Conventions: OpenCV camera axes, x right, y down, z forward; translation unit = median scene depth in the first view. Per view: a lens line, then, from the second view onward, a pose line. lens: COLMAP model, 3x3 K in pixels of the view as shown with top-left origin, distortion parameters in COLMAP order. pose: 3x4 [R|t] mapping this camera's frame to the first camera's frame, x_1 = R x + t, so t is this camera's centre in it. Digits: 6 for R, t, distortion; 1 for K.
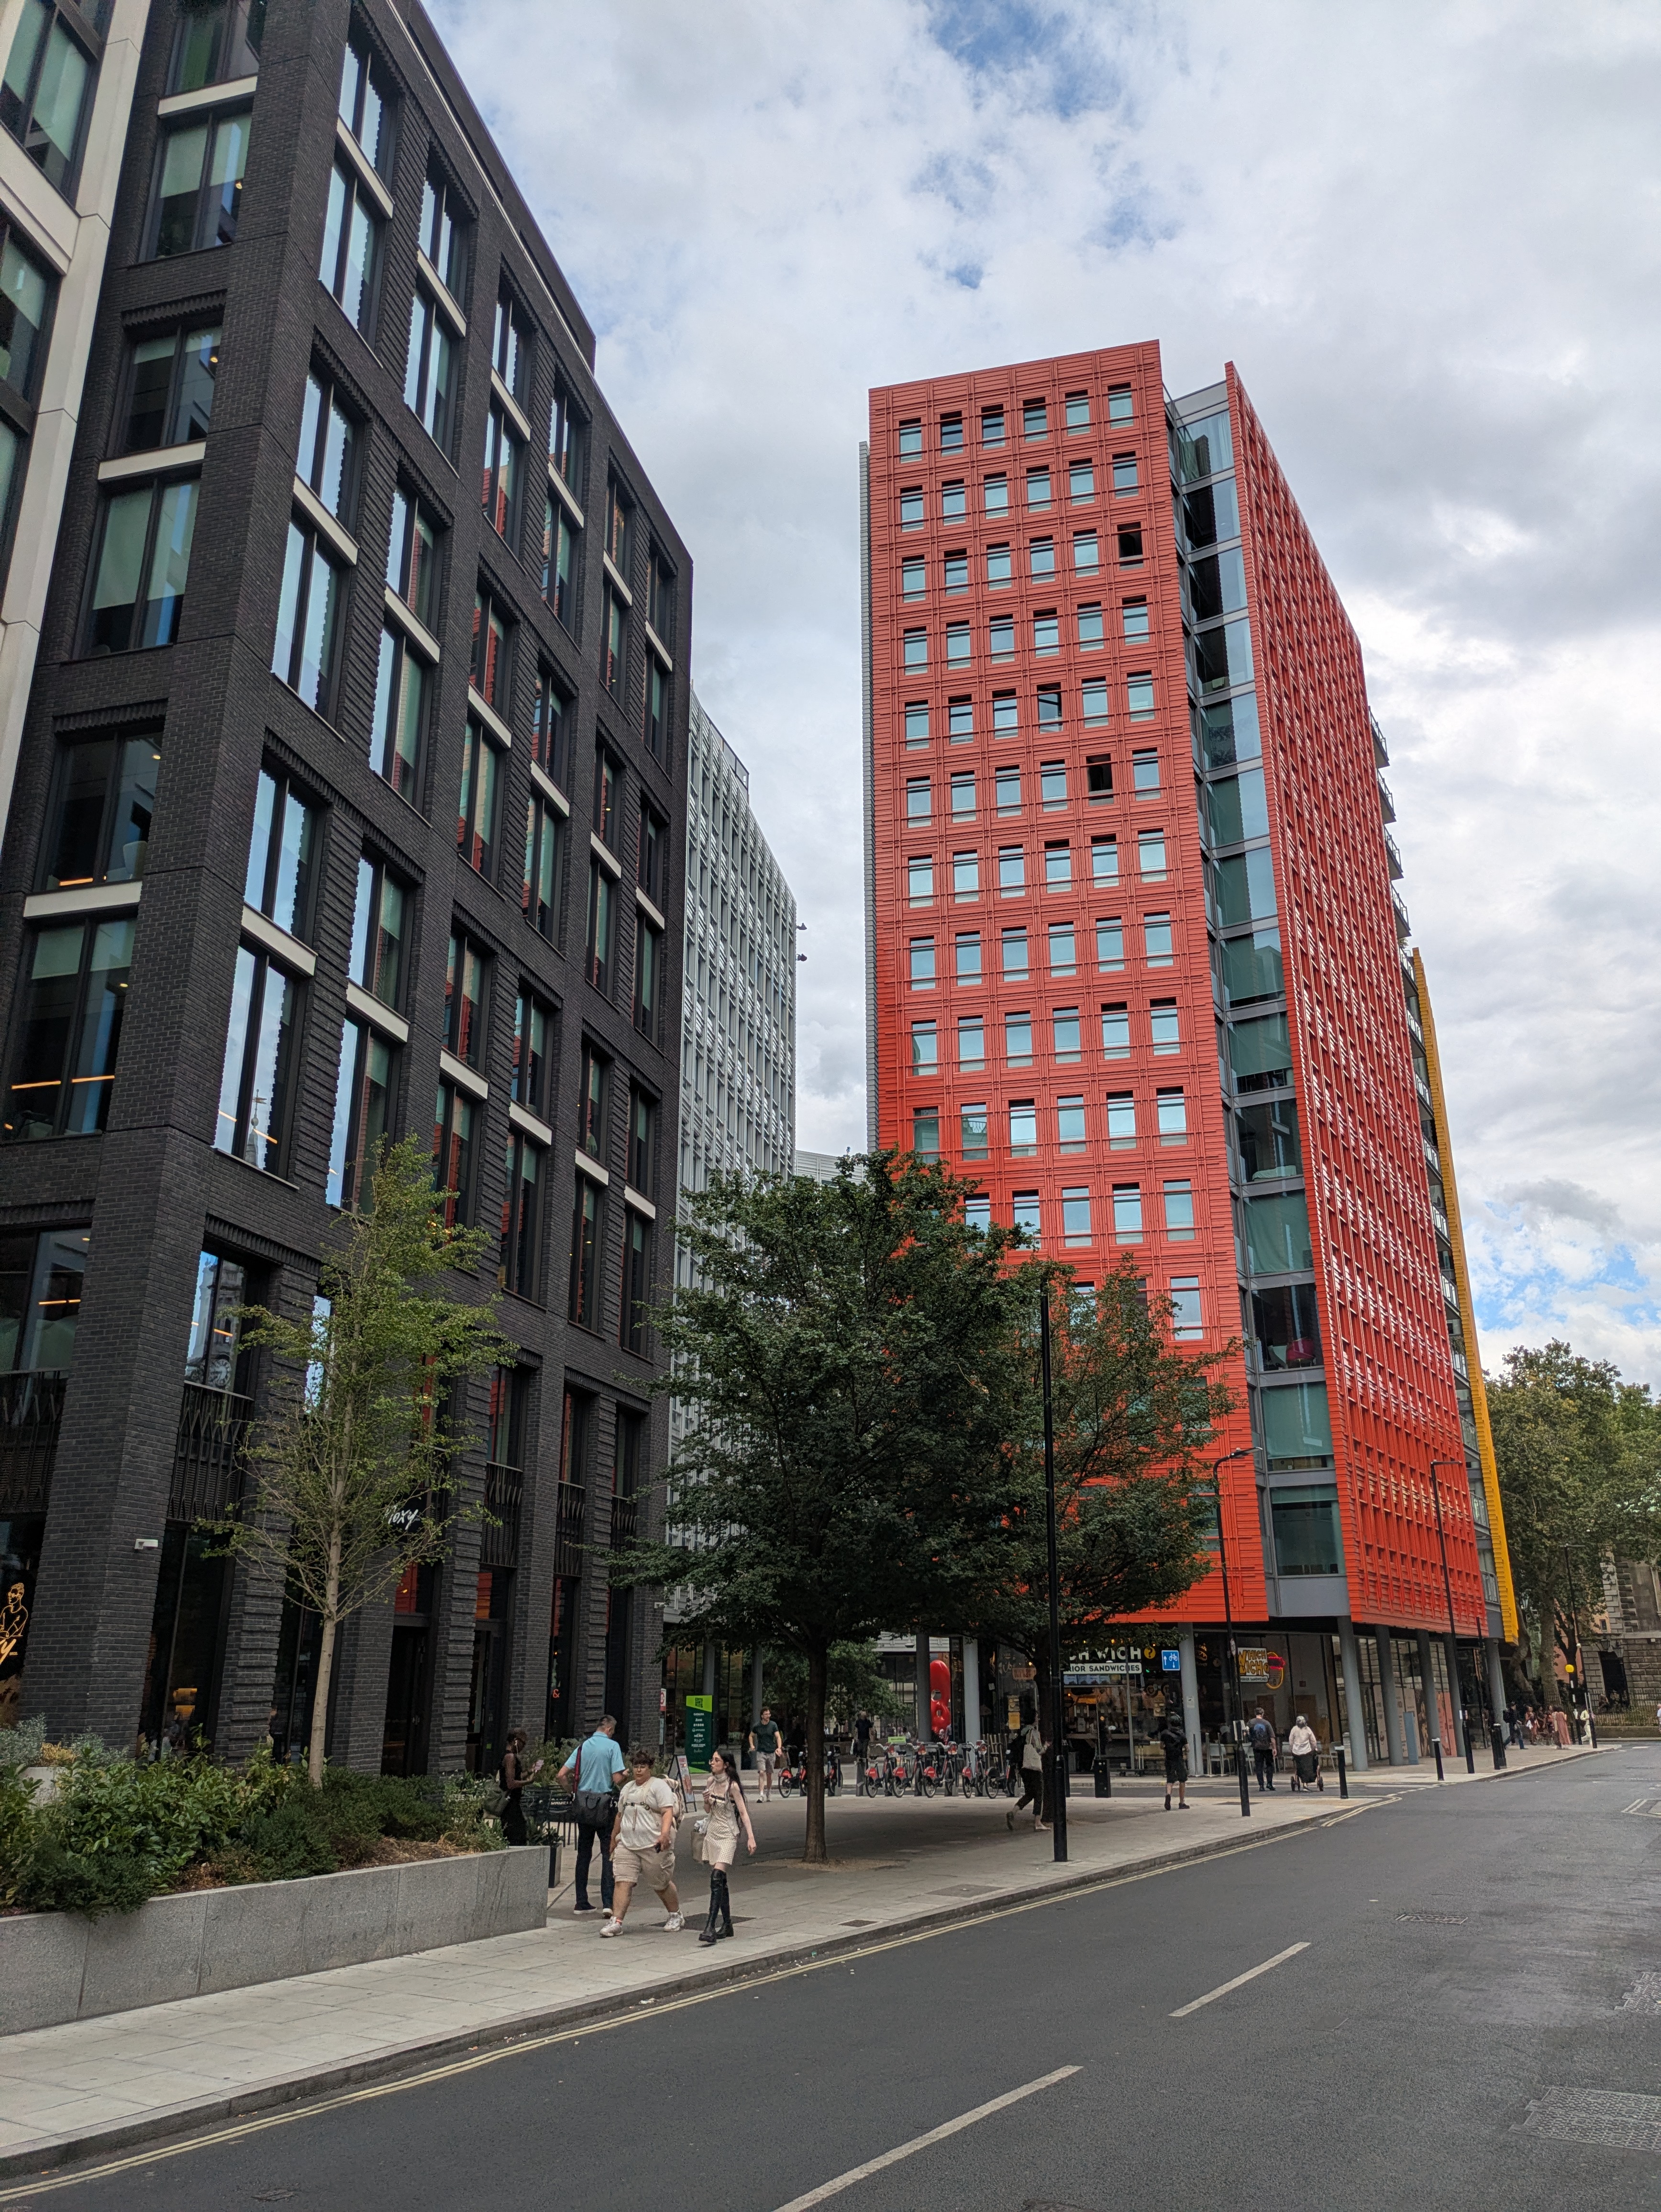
lens RADIAL K [[1710.3, 0, 842.1], [0, 1710.3, 1148.2], [0, 0, 1]] dist [0.056743, -0.052291]
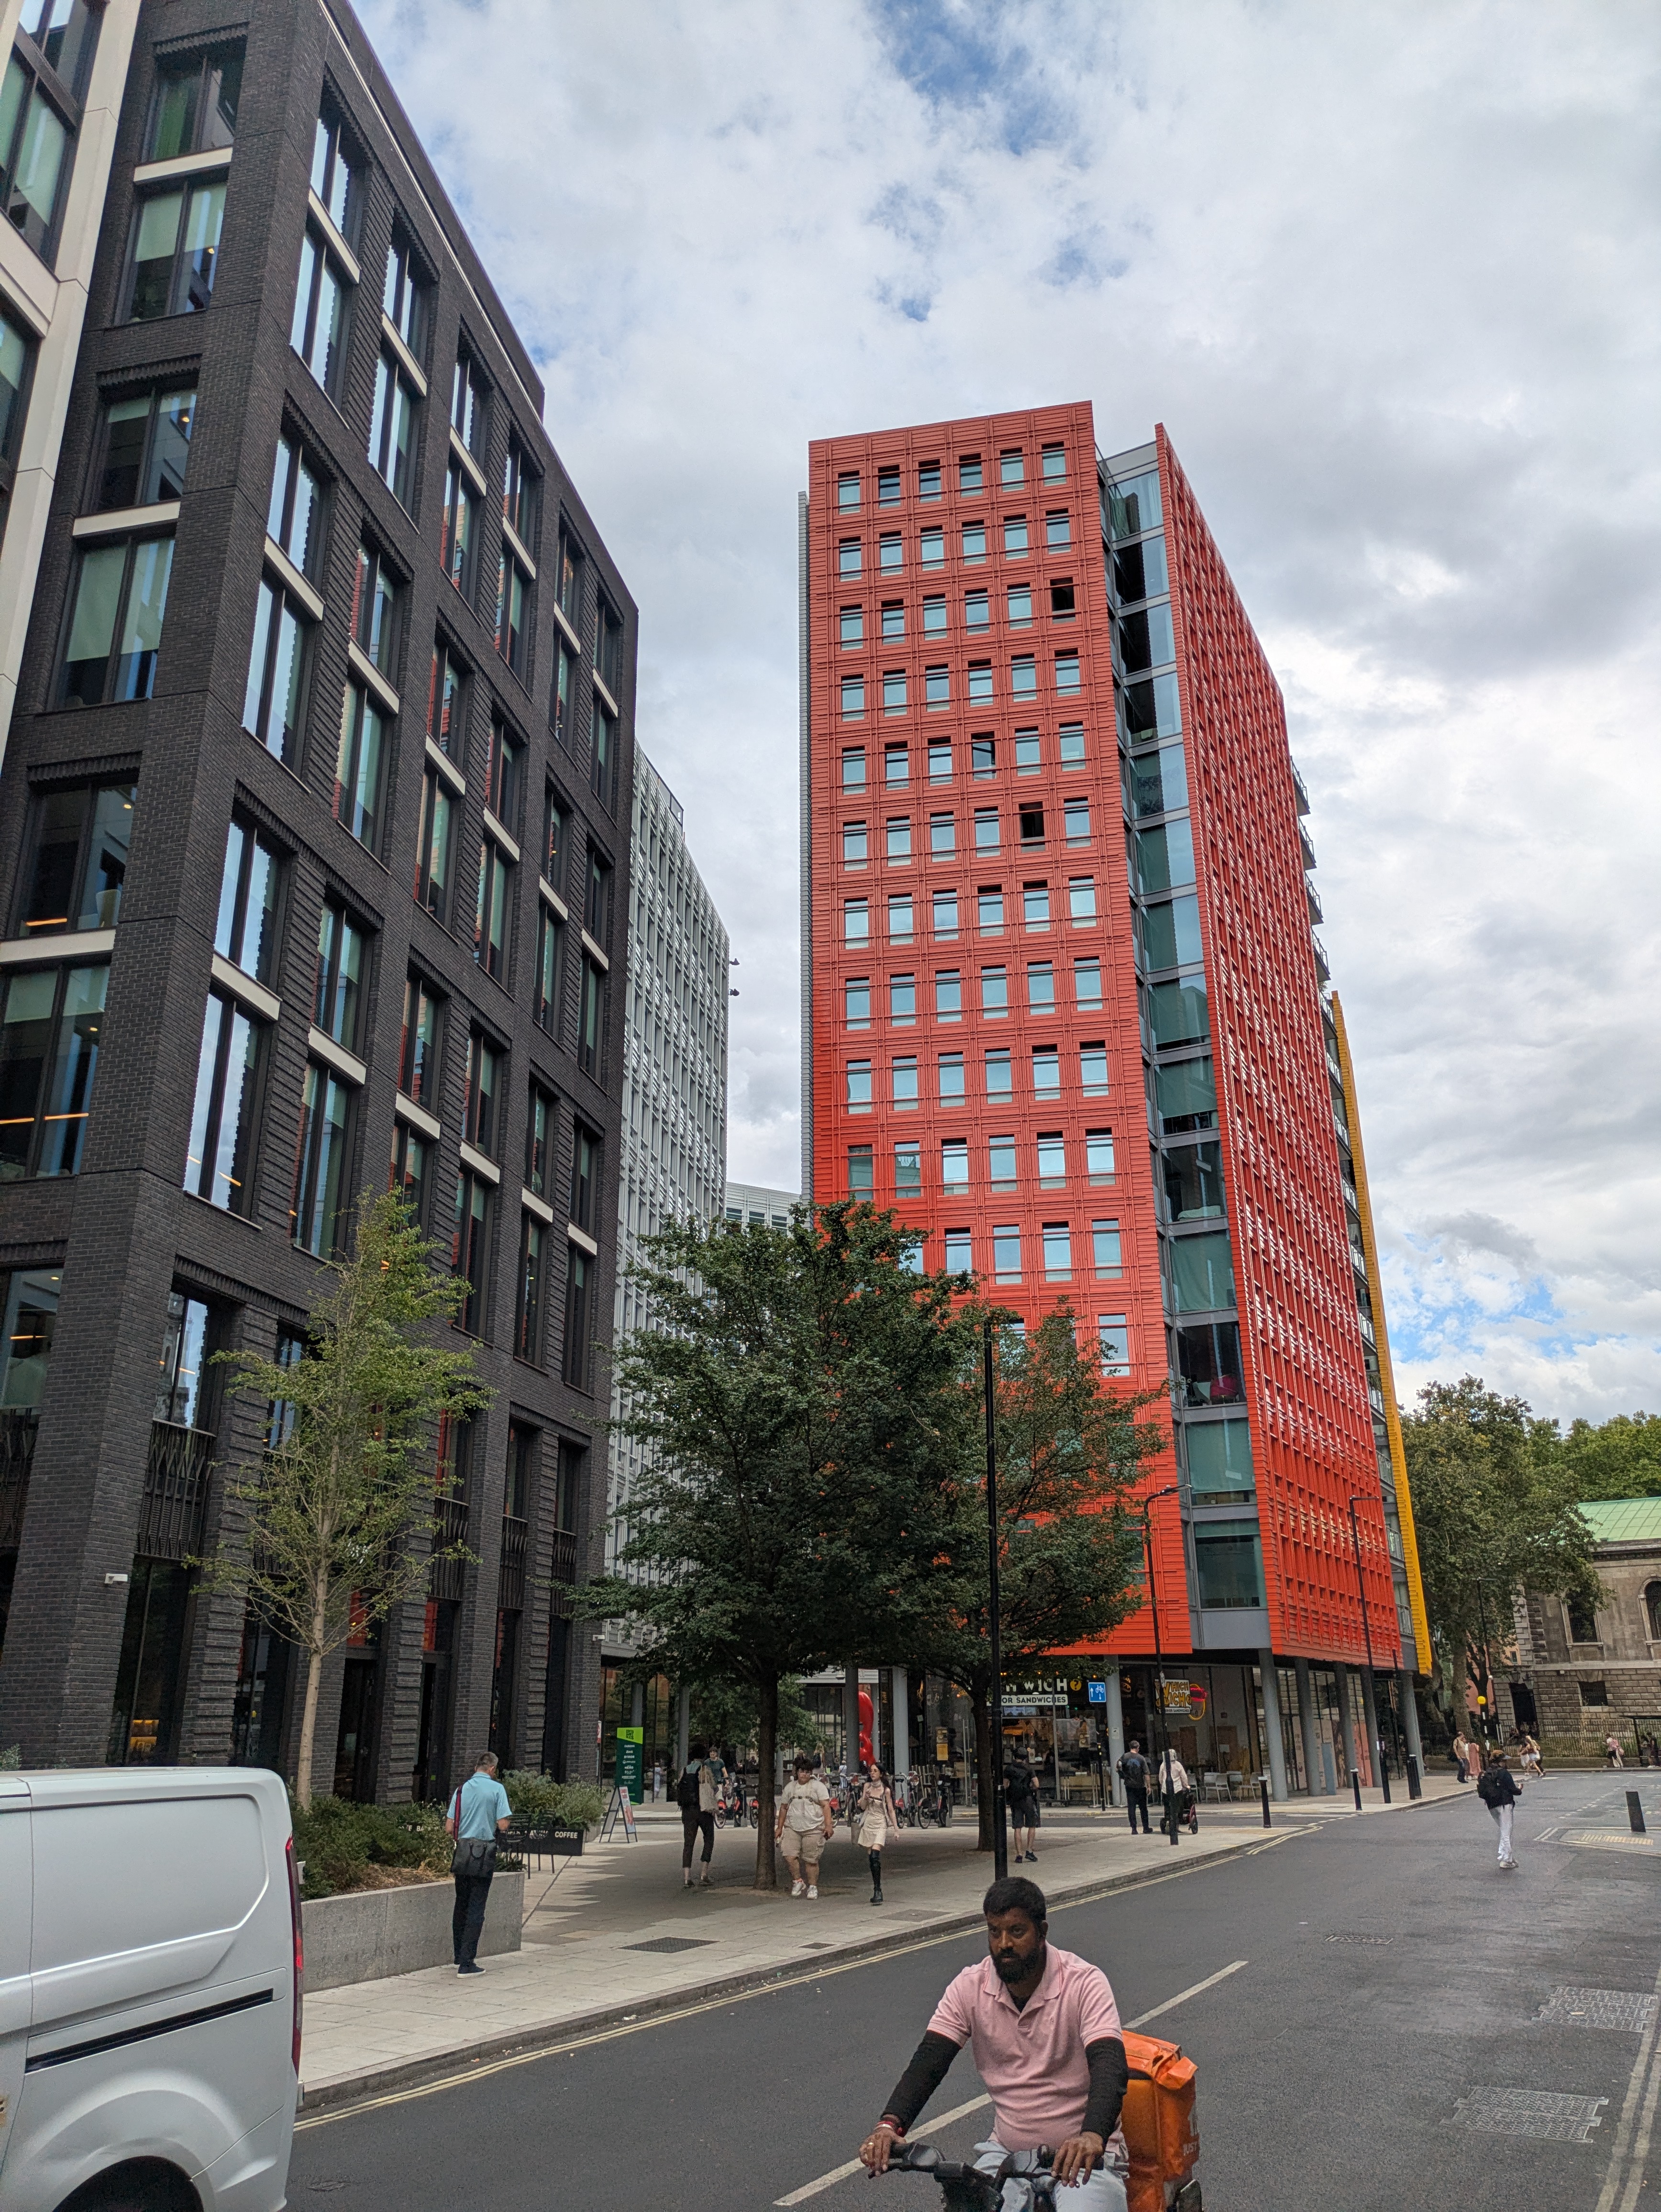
lens RADIAL K [[1712.6, 0, 815.7], [0, 1712.6, 1145.7], [0, 0, 1]] dist [0.057011, -0.050458]
pose [[0.999467, 0.010313, 0.030984, -0.009683], [-0.009774, 0.999799, -0.017528, -0.005888], [-0.031158, 0.017216, 0.999366, -0.018732]]
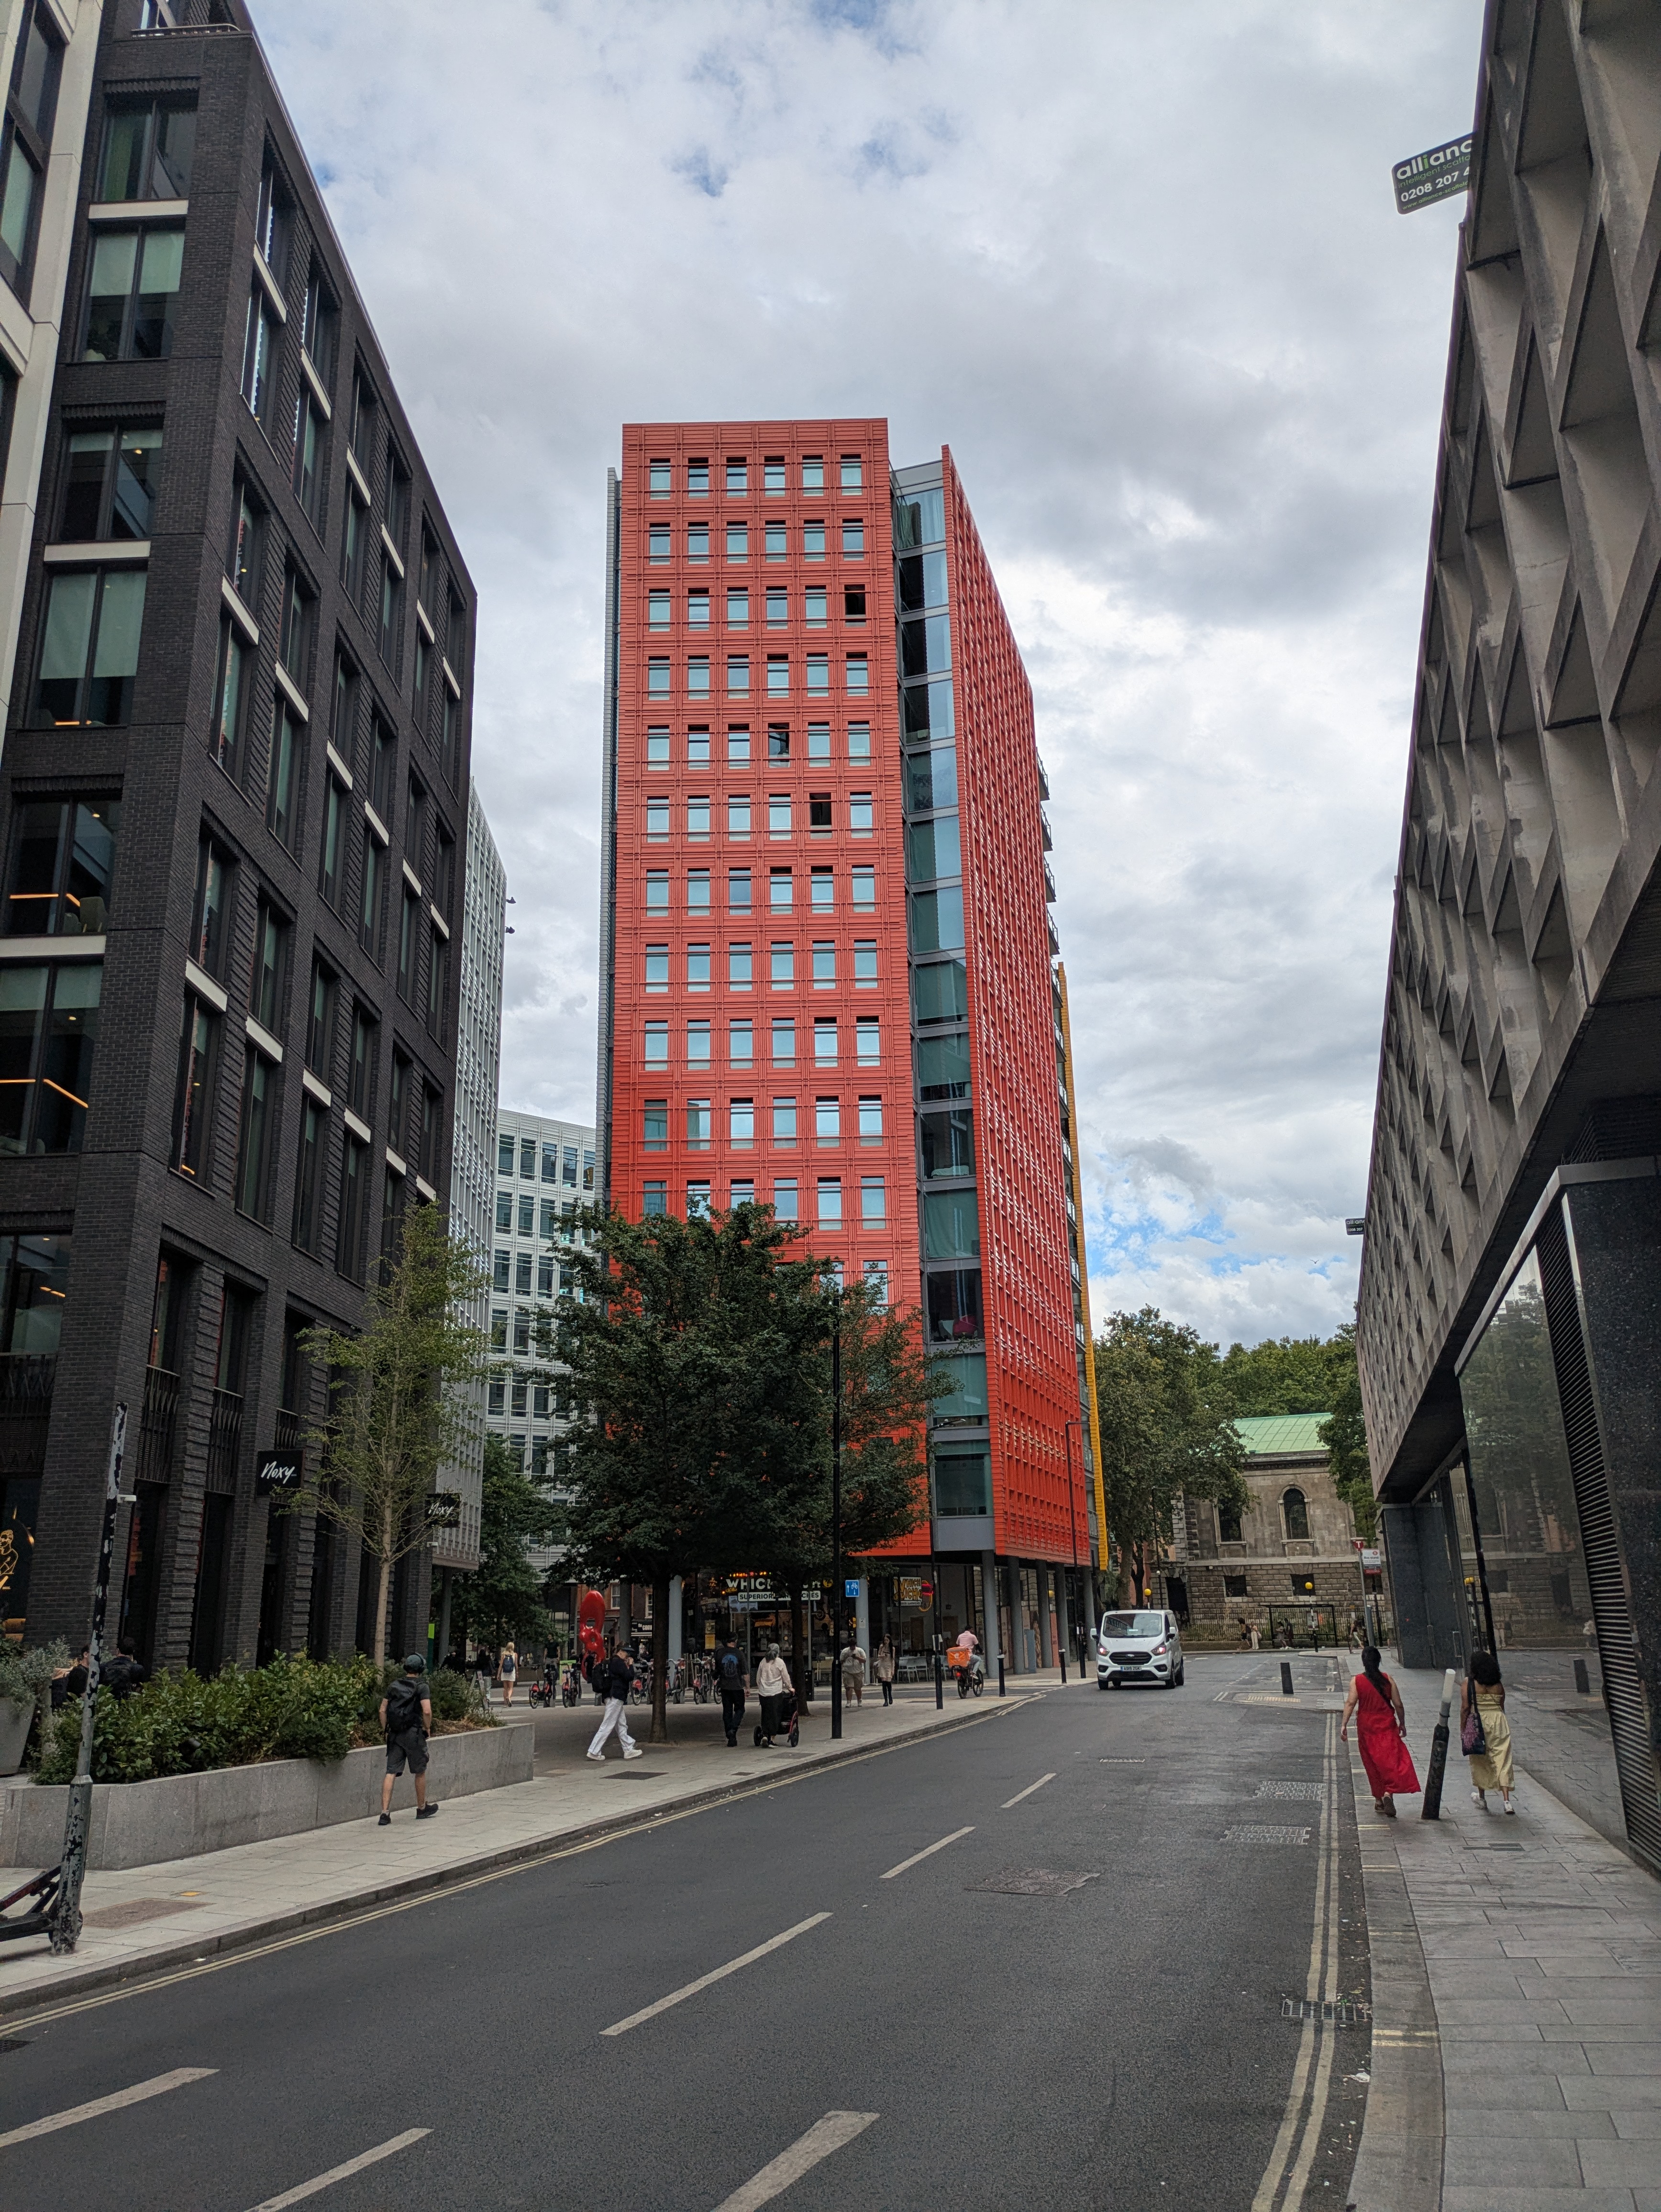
lens RADIAL K [[1712.6, 0, 815.7], [0, 1712.6, 1145.7], [0, 0, 1]] dist [0.057011, -0.050458]
pose [[0.977618, 0.048235, 0.204783, -0.081975], [-0.055736, 0.997964, 0.031019, -0.037081], [-0.202870, -0.041739, 0.978316, -0.123858]]
